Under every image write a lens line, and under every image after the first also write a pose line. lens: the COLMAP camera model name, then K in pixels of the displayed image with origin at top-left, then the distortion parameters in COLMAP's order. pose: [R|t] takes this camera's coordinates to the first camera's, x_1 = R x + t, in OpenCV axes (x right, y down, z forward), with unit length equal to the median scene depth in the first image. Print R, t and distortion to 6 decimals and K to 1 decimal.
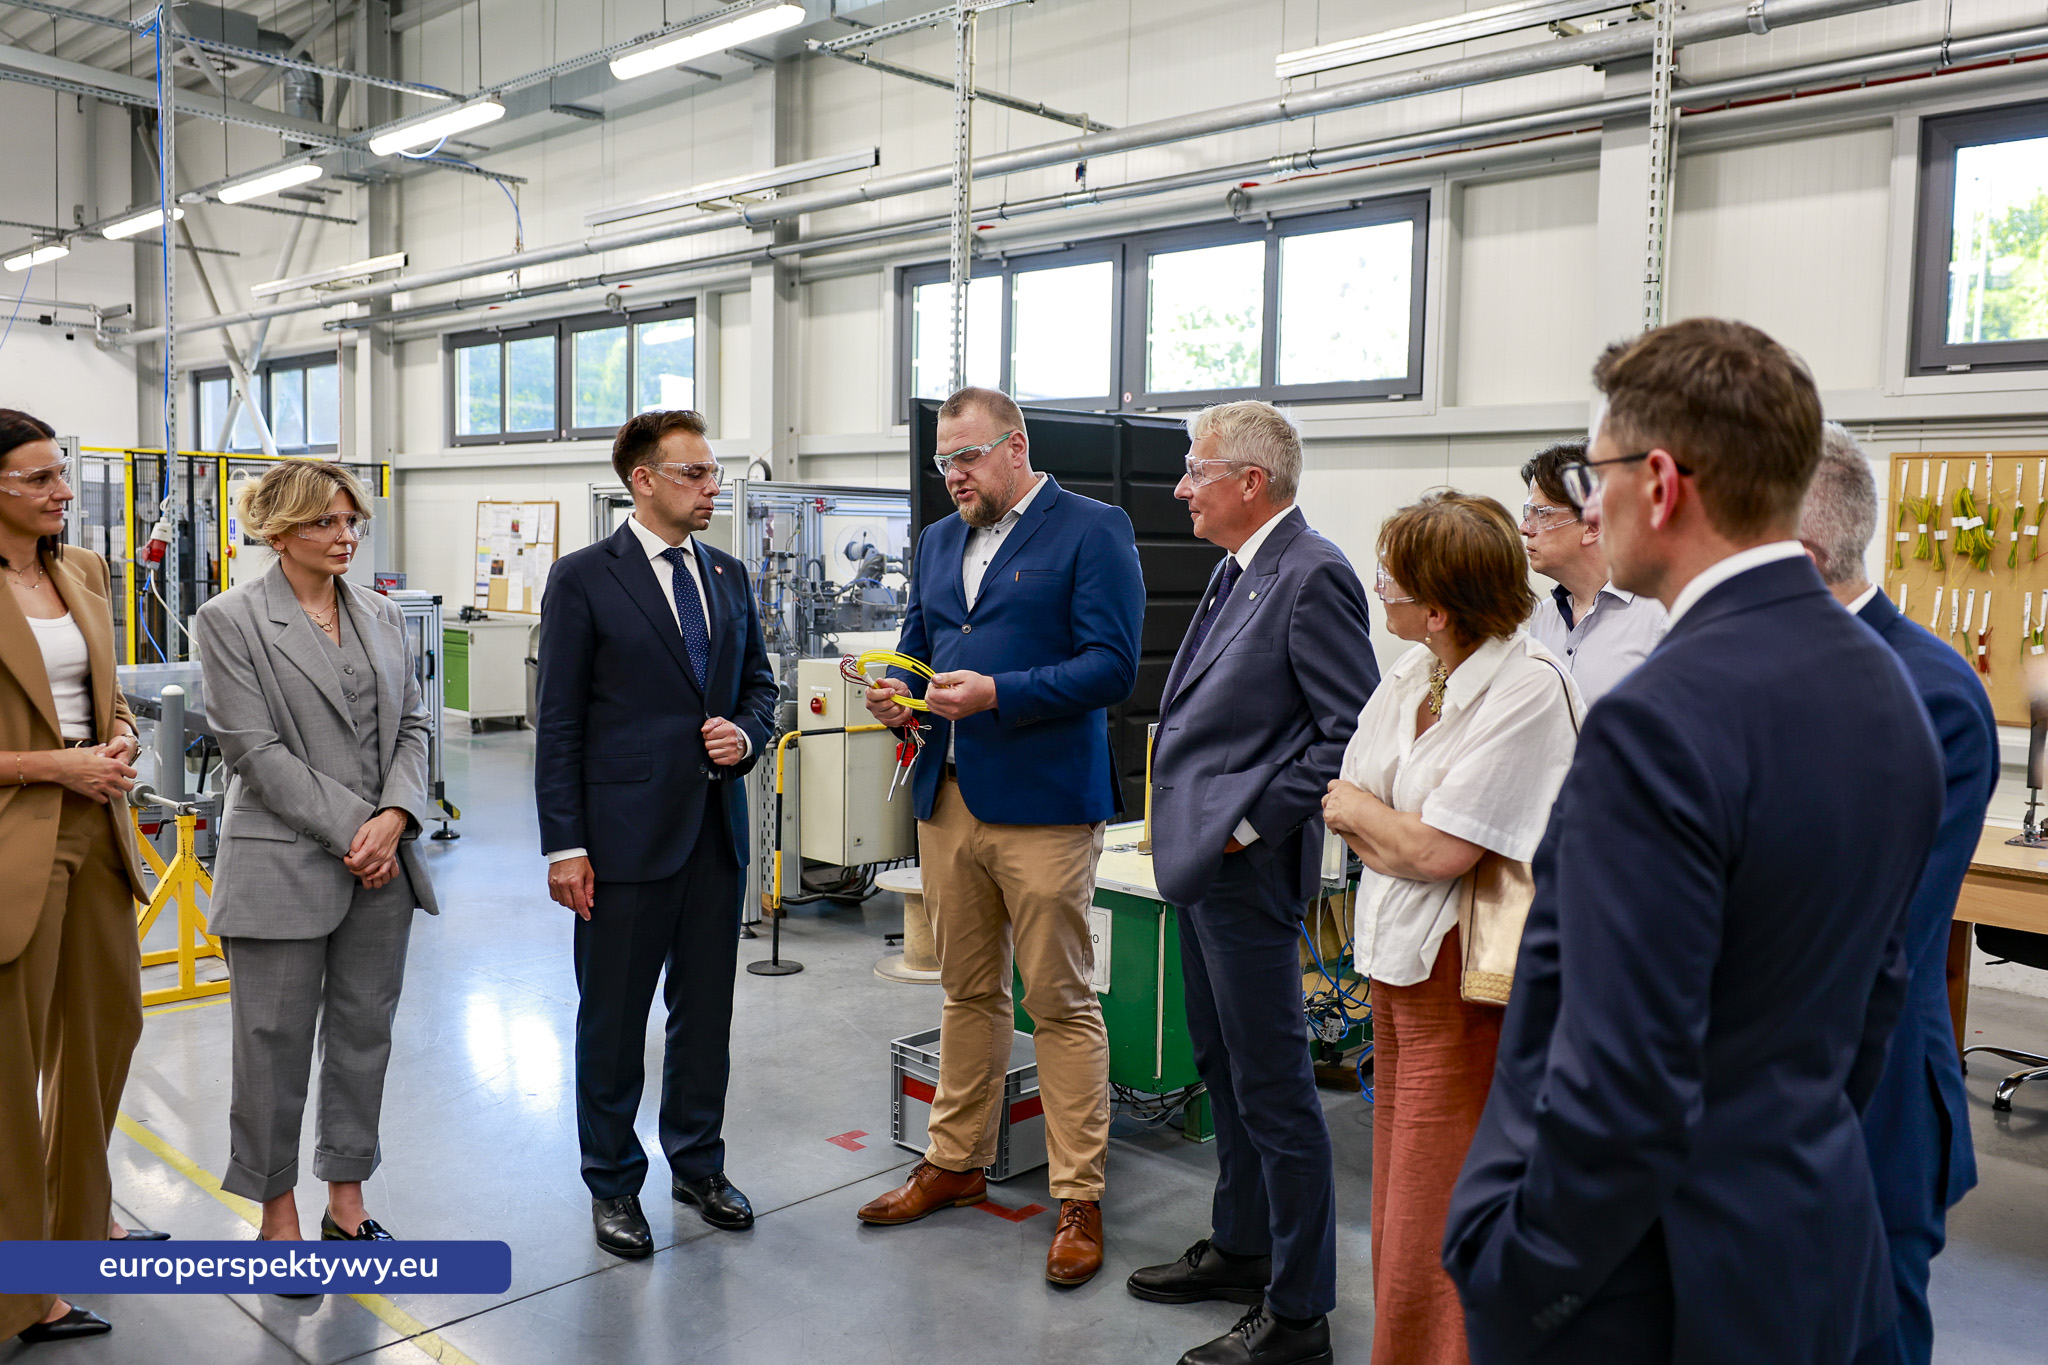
lens RADIAL K [[1655.8, 0, 1066.8], [0, 1655.8, 658.5], [0, 0, 1]] dist [-0.003525, -0.002686]
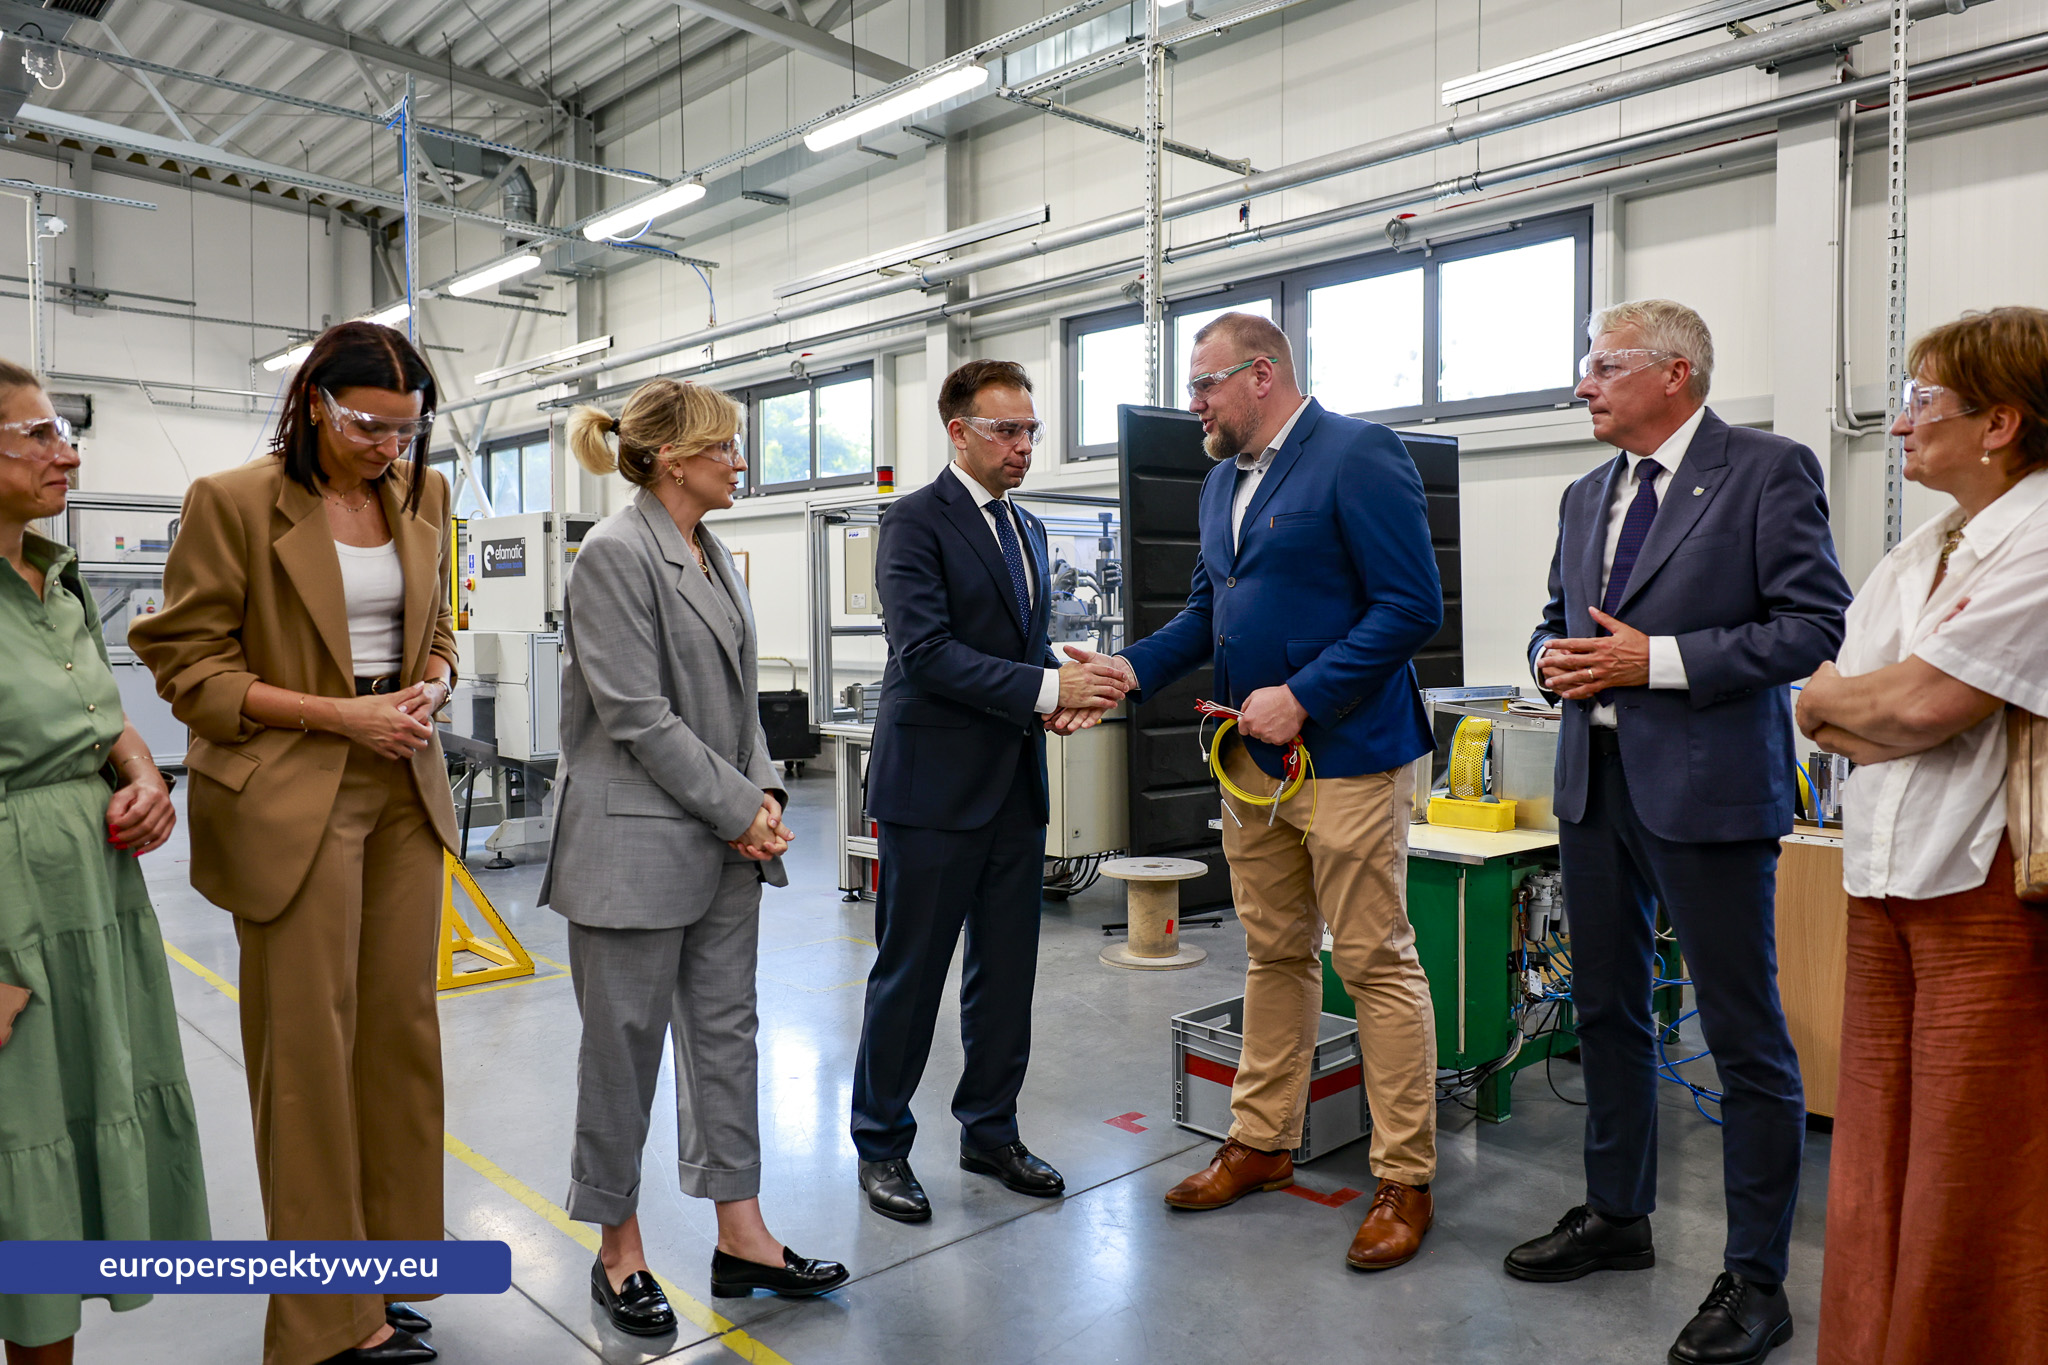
lens RADIAL K [[1443.0, 0, 1074.1], [0, 1443.0, 649.2], [0, 0, 1]] dist [-0.001834, -0.005999]
pose [[0.998261, -0.023182, -0.054198, -0.062690], [0.020678, 0.998713, -0.046315, 0.031046], [0.055202, 0.045114, 0.997456, 0.085129]]
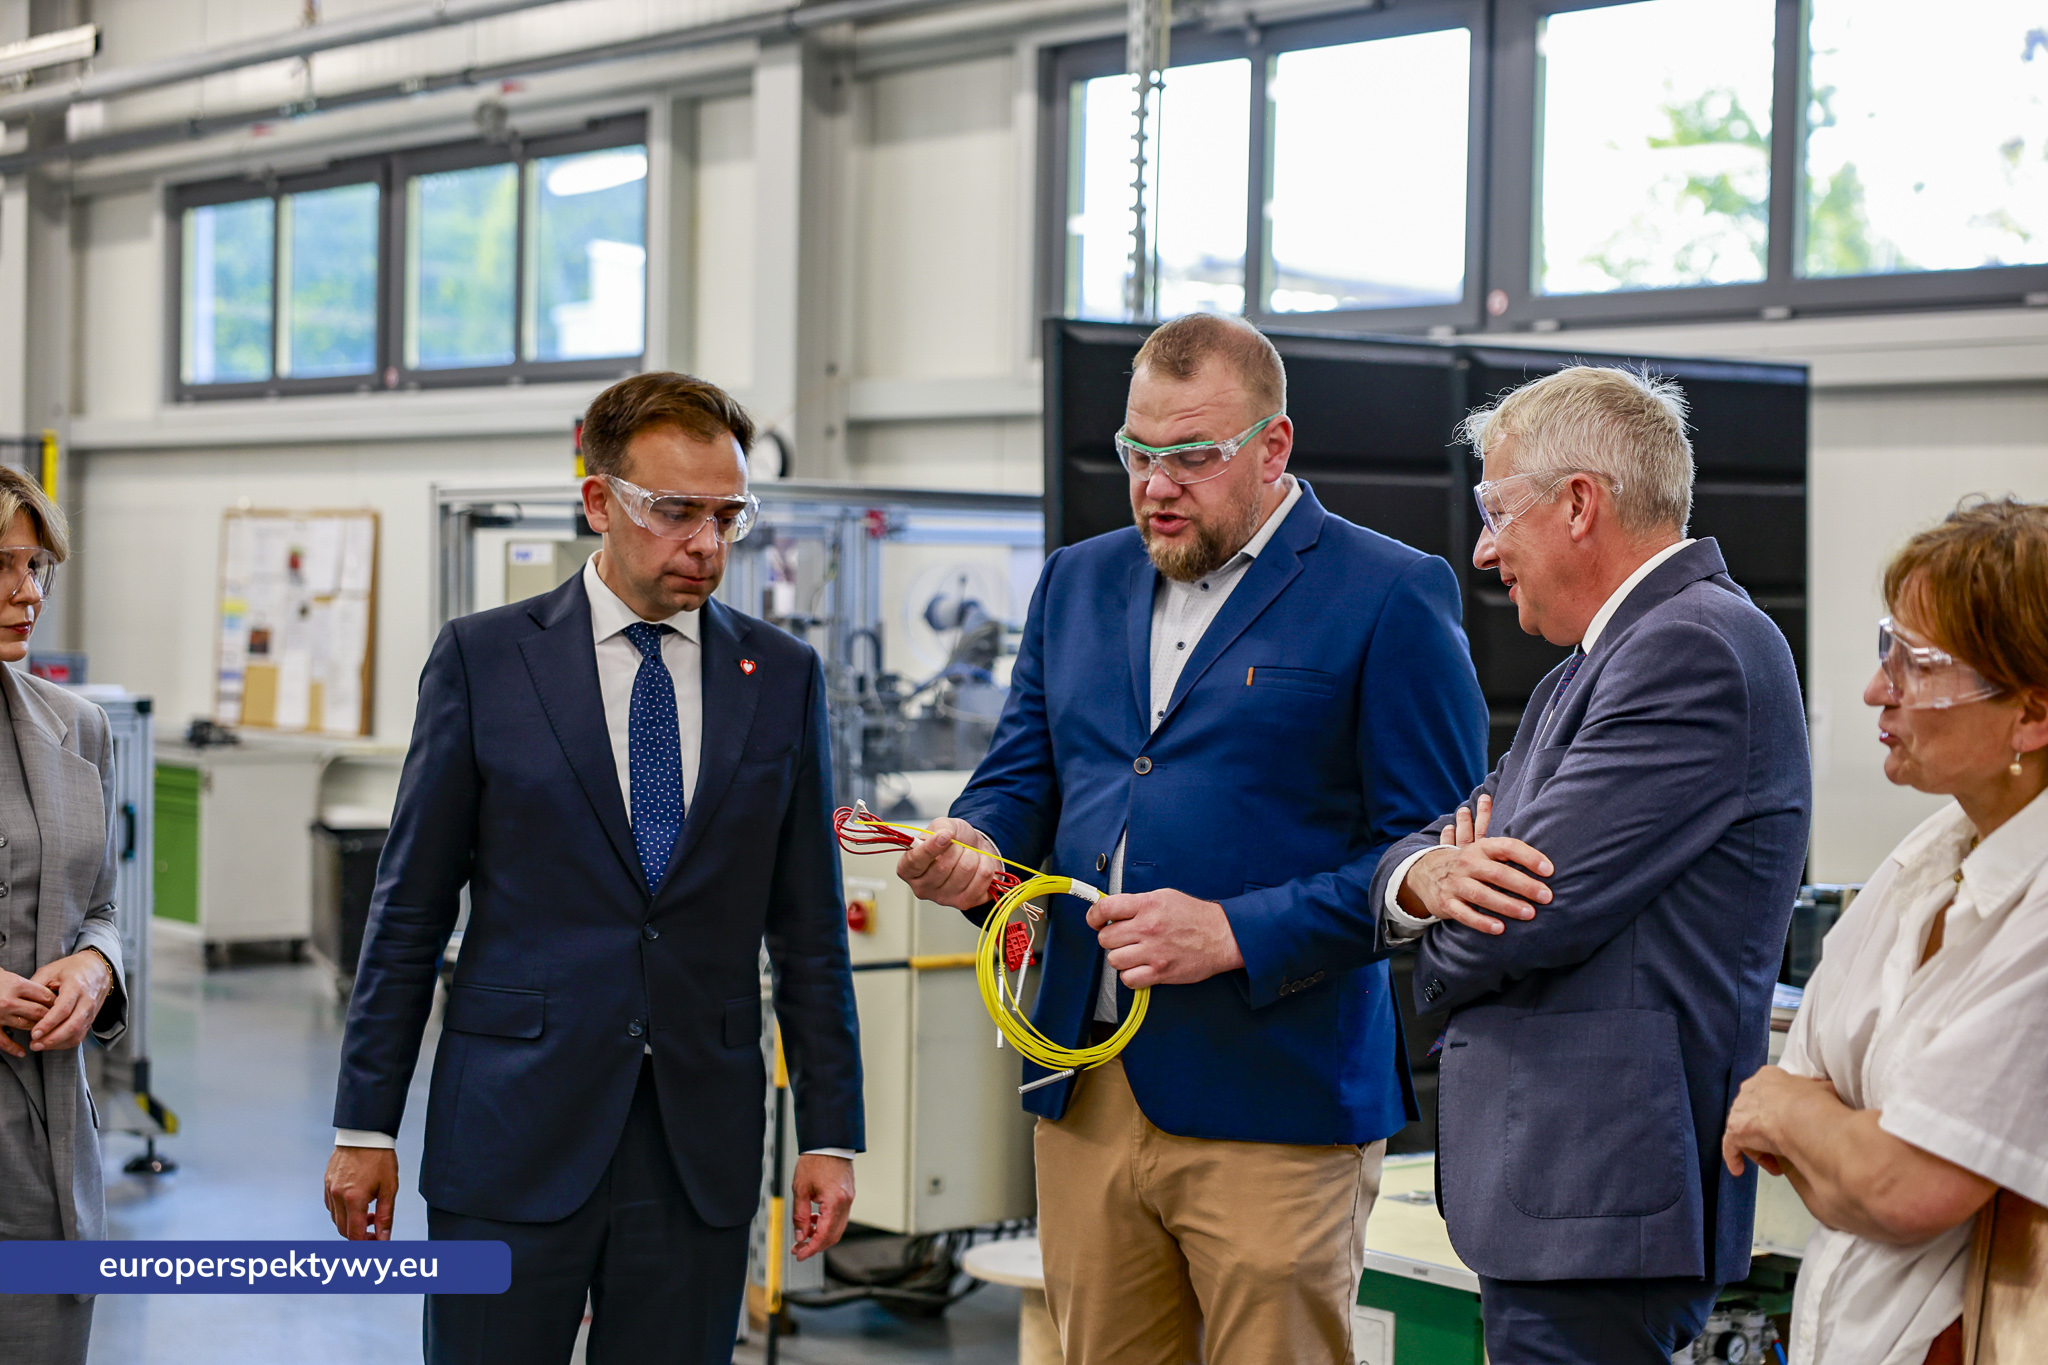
lens RADIAL K [[3431.2, 0, 1007.8], [0, 3431.2, 673.2], [0, 0, 1]] dist [0.040314, 0.000000]
pose [[0.993174, 0.003170, -0.116598, 0.011961], [-0.008425, 0.998969, -0.044608, 0.000407], [0.116336, 0.045286, 0.992177, -0.033030]]
